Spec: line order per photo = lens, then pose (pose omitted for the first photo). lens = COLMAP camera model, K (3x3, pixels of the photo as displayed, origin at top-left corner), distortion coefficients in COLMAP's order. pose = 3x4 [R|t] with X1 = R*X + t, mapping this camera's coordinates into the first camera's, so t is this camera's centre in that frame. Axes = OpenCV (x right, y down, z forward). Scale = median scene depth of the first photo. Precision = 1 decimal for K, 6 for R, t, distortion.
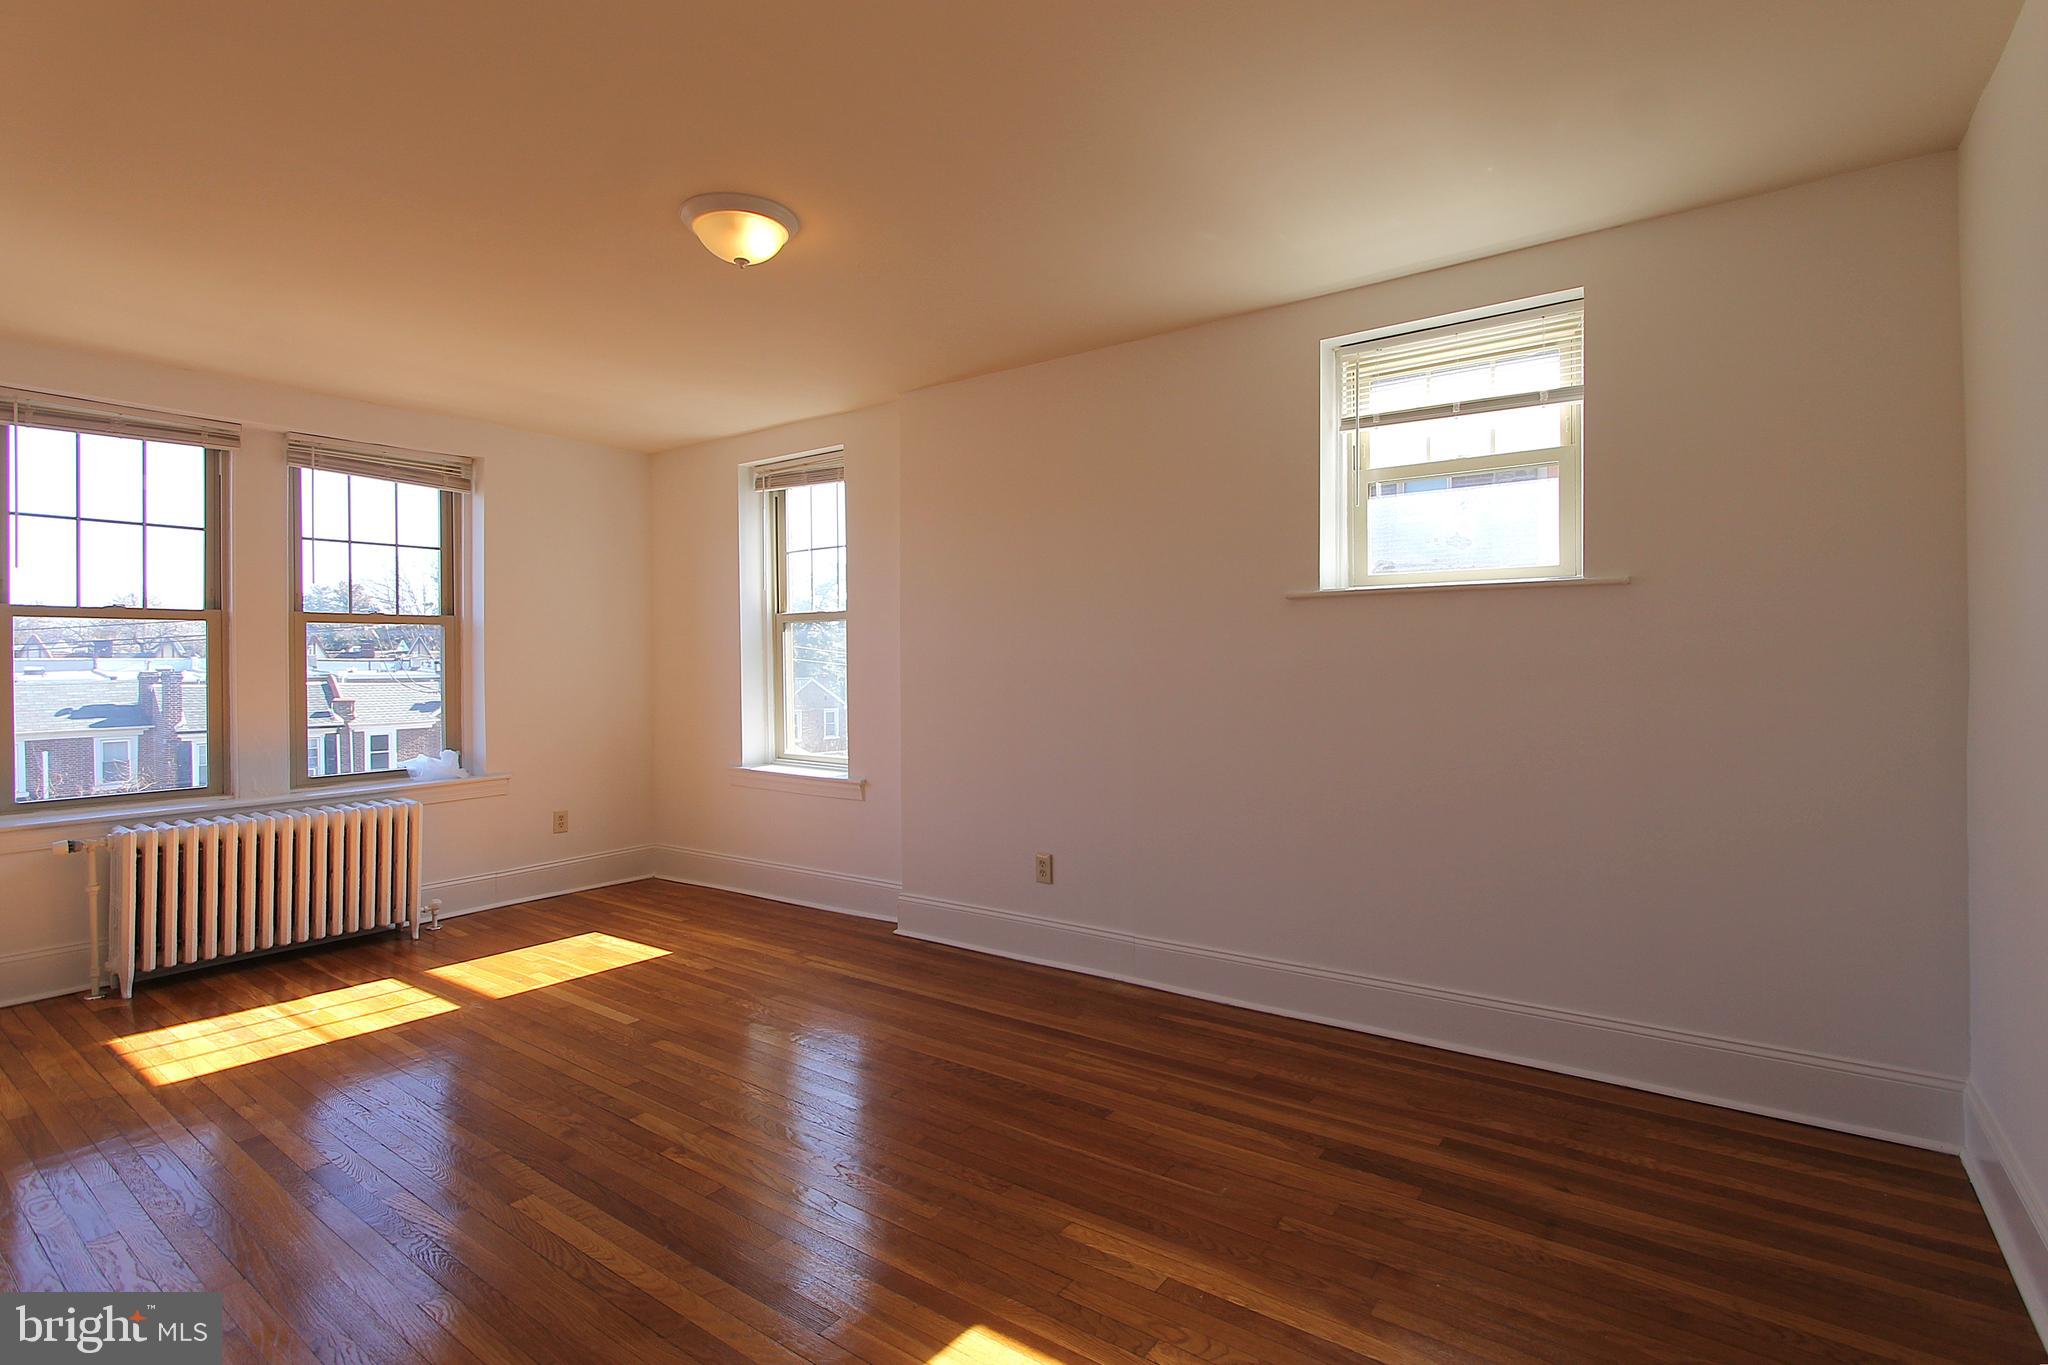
lens RADIAL K [[977.8, 0, 1039.3], [0, 977.8, 657.1], [0, 0, 1]] dist [-0.014511, 0.001126]
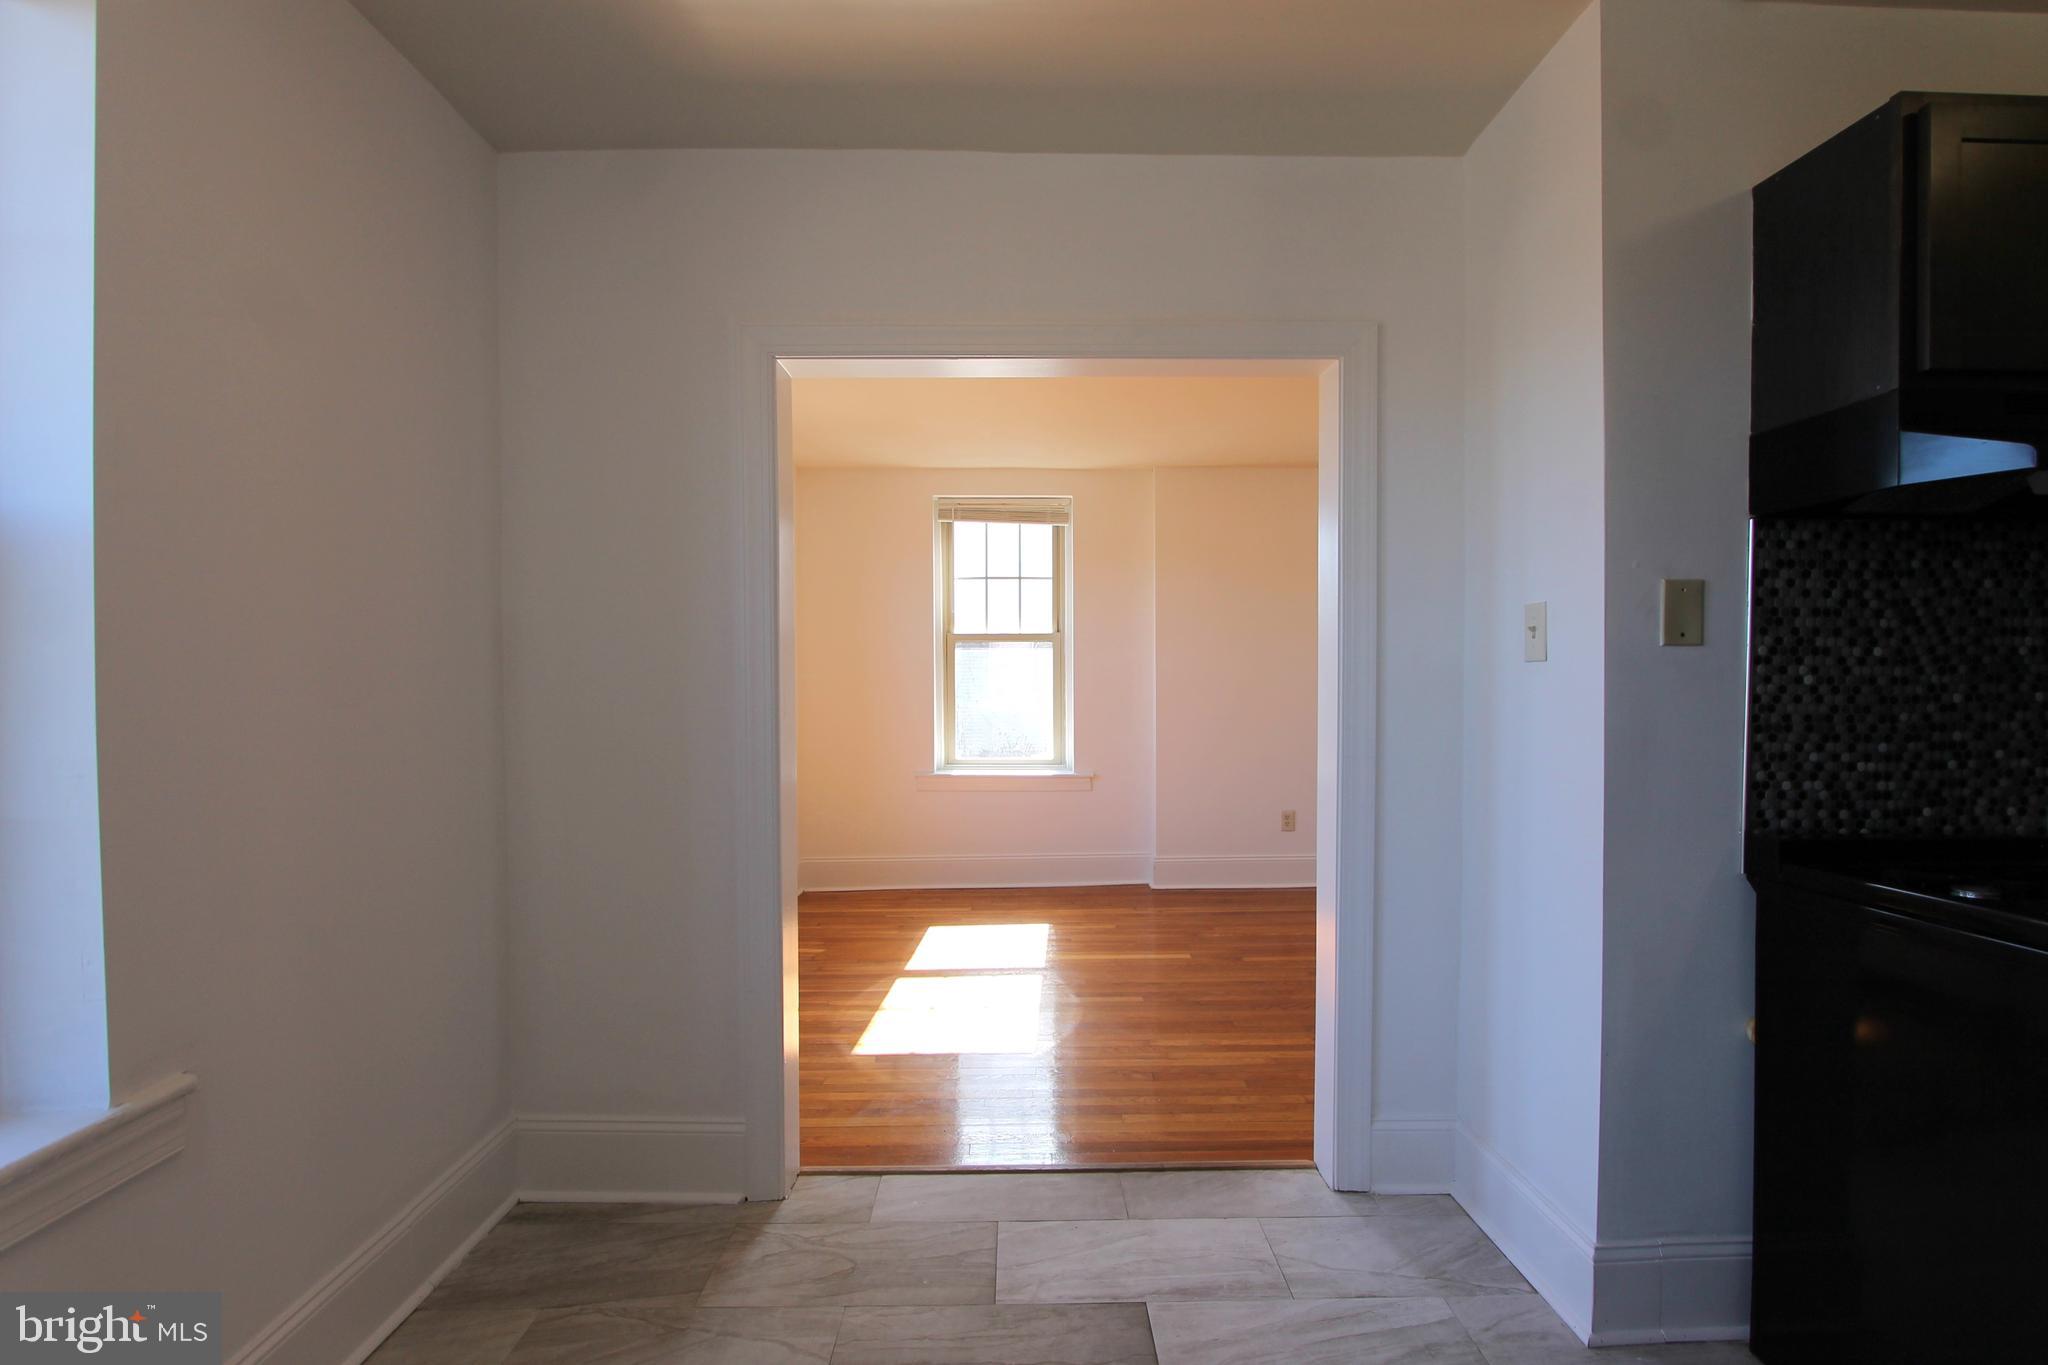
lens RADIAL K [[970.1, 0, 1027.6], [0, 970.1, 661.5], [0, 0, 1]] dist [-0.015539, 0.000211]
pose [[0.798621, 0.017372, 0.601583, -1.118890], [-0.004524, 0.999728, -0.022864, 0.015752], [-0.601817, 0.015539, 0.798483, 0.090191]]
